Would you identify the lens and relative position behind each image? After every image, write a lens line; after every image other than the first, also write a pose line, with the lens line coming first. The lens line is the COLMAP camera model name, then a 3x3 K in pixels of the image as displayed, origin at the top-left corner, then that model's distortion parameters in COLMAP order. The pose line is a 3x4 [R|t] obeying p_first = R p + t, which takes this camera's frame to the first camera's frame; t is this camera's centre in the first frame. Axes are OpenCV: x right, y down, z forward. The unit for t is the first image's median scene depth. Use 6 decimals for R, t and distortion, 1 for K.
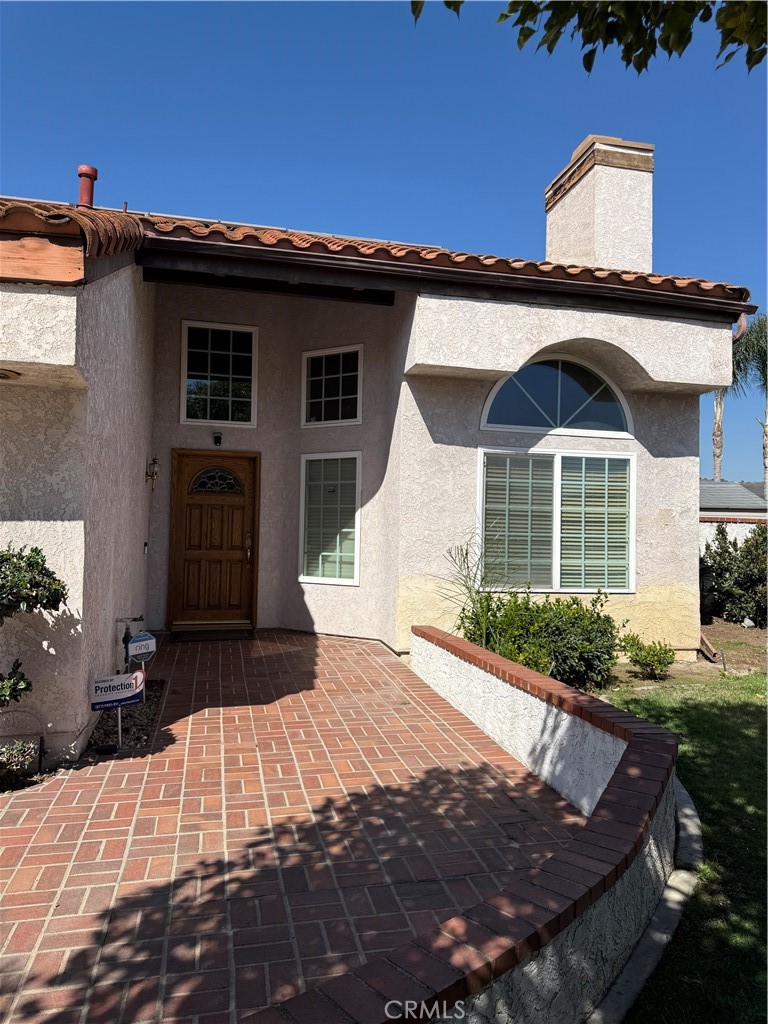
lens RADIAL K [[717.3, 0, 399.1], [0, 717.3, 497.8], [0, 0, 1]] dist [0.076180, -0.087115]
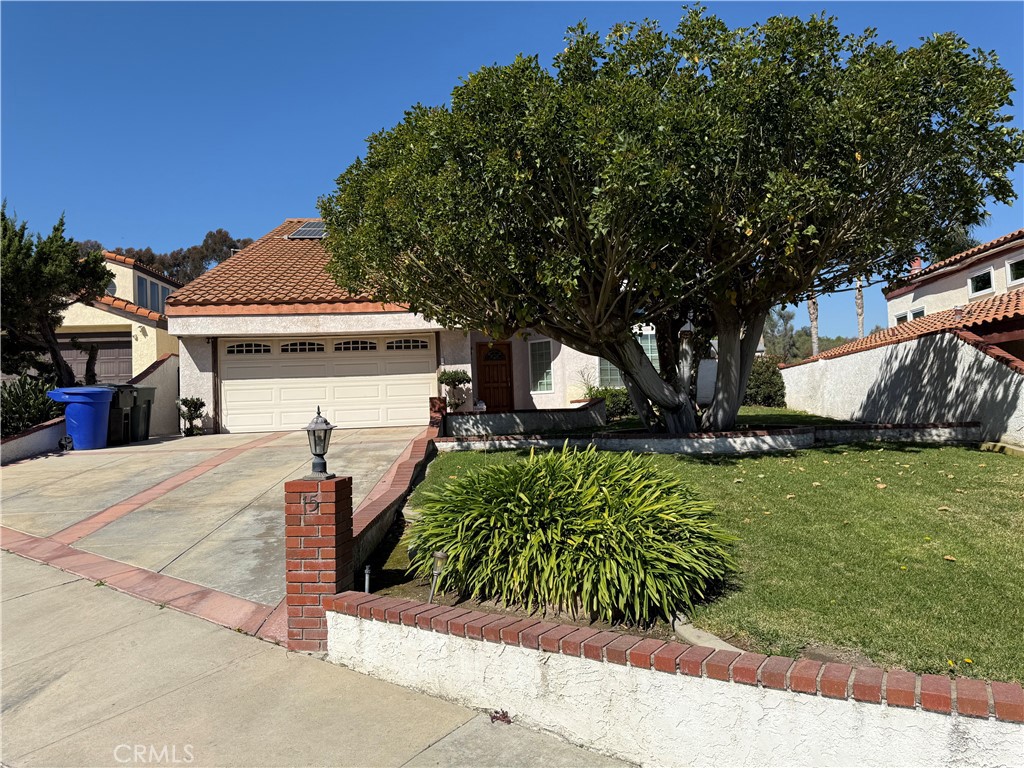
lens RADIAL K [[717.3, 0, 519.9], [0, 717.3, 383.6], [0, 0, 1]] dist [0.076180, -0.087115]
pose [[0.984319, -0.062137, -0.165089, 0.230069], [0.063786, 0.997953, 0.004701, 0.069594], [0.164459, -0.015158, 0.986268, -1.409059]]
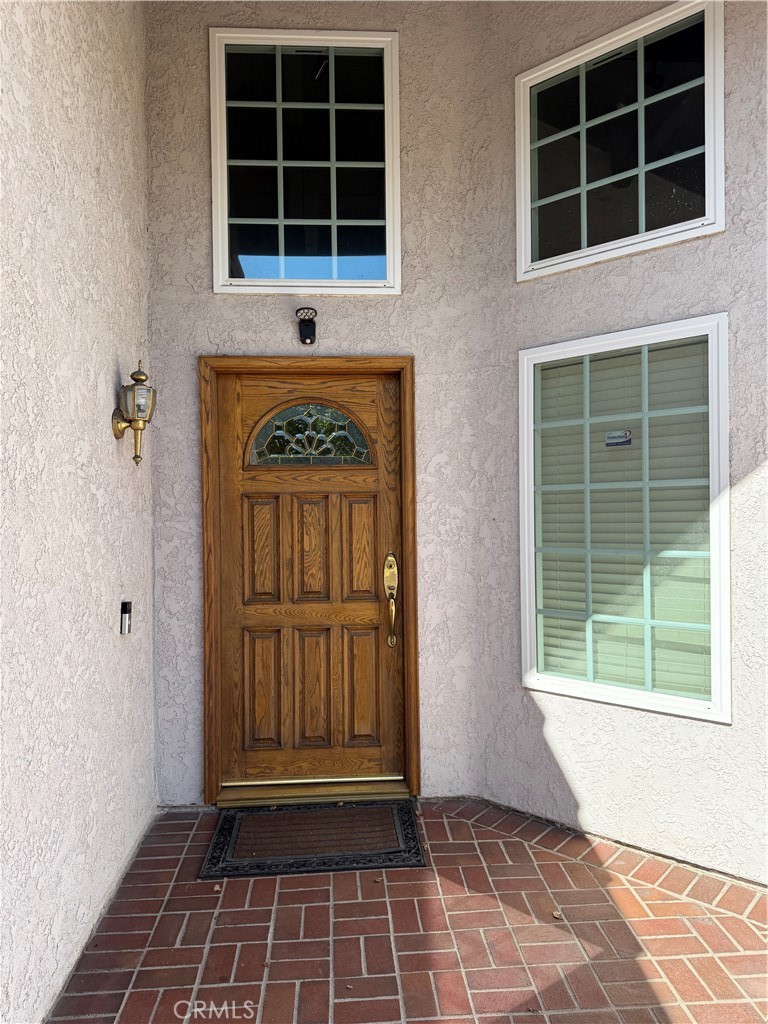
lens RADIAL K [[717.3, 0, 356.5], [0, 717.3, 496.4], [0, 0, 1]] dist [0.076180, -0.087115]
pose [[0.977053, -0.034193, -0.210233, -0.146758], [0.038861, 0.999081, 0.018110, 0.005611], [0.209421, -0.025865, 0.977483, 0.623107]]
